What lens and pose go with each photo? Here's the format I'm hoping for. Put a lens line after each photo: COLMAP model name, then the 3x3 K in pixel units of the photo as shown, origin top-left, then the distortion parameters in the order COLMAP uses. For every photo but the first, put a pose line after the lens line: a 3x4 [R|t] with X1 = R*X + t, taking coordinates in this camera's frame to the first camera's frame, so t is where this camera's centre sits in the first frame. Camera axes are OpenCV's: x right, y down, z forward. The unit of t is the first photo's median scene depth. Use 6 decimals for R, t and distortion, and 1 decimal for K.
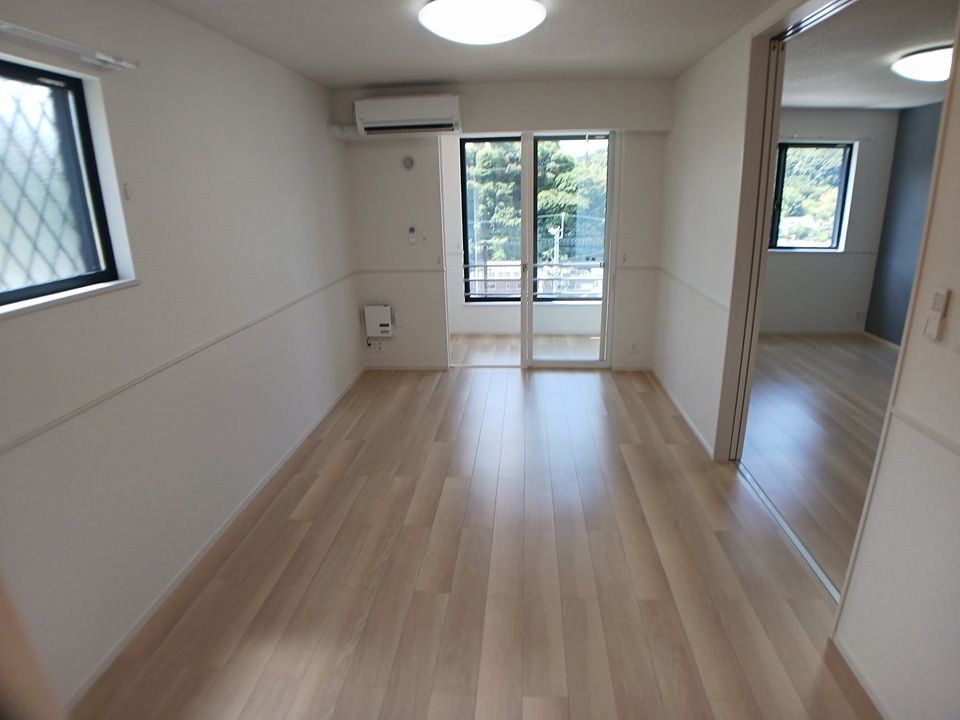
lens RADIAL K [[526.8, 0, 483.8], [0, 526.8, 360.0], [0, 0, 1]] dist [-0.071569, 0.000563]
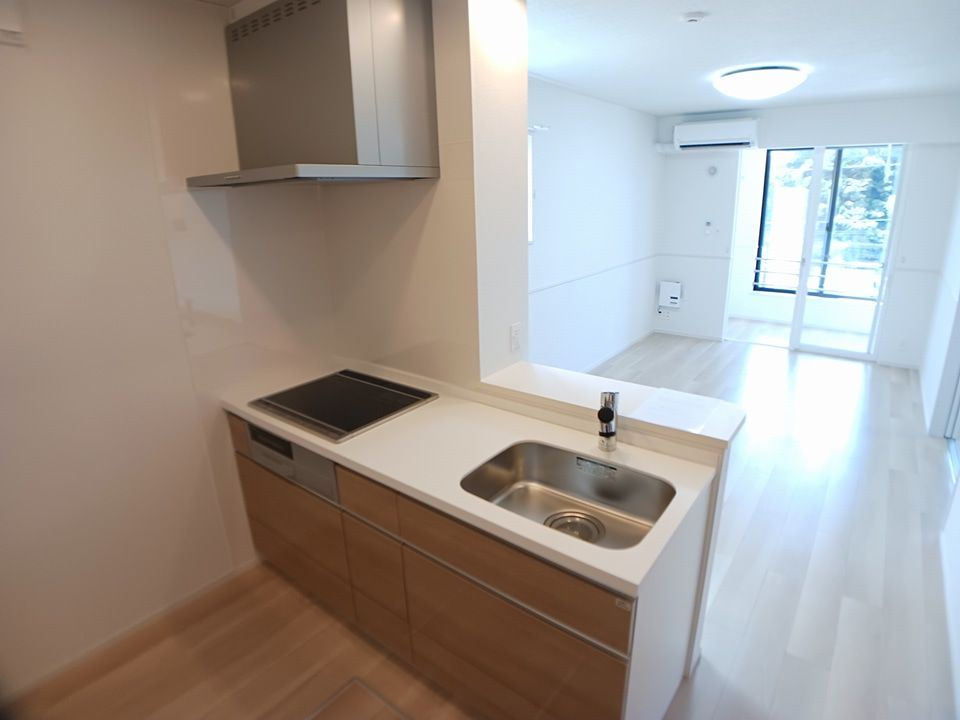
lens RADIAL K [[520.8, 0, 480.0], [0, 520.8, 360.0], [0, 0, 1]] dist [-0.071971, -0.000109]
pose [[0.830815, 0.170584, -0.529762, 0.132590], [-0.161111, 0.984830, 0.064450, 0.096971], [0.532720, 0.031805, 0.845694, -0.371741]]
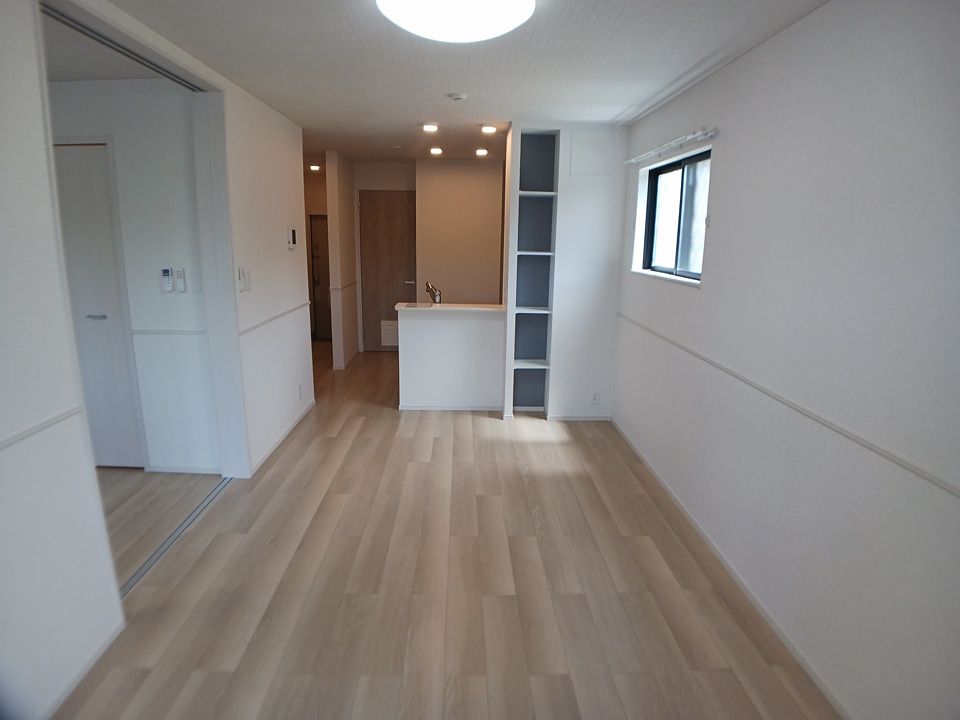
lens RADIAL K [[526.8, 0, 483.8], [0, 526.8, 360.0], [0, 0, 1]] dist [-0.071569, 0.000563]
pose [[-0.993218, 0.033942, -0.111202, 0.036922], [-0.028568, 0.855873, 0.516397, -0.364067], [0.112702, 0.516072, -0.849098, 1.168351]]
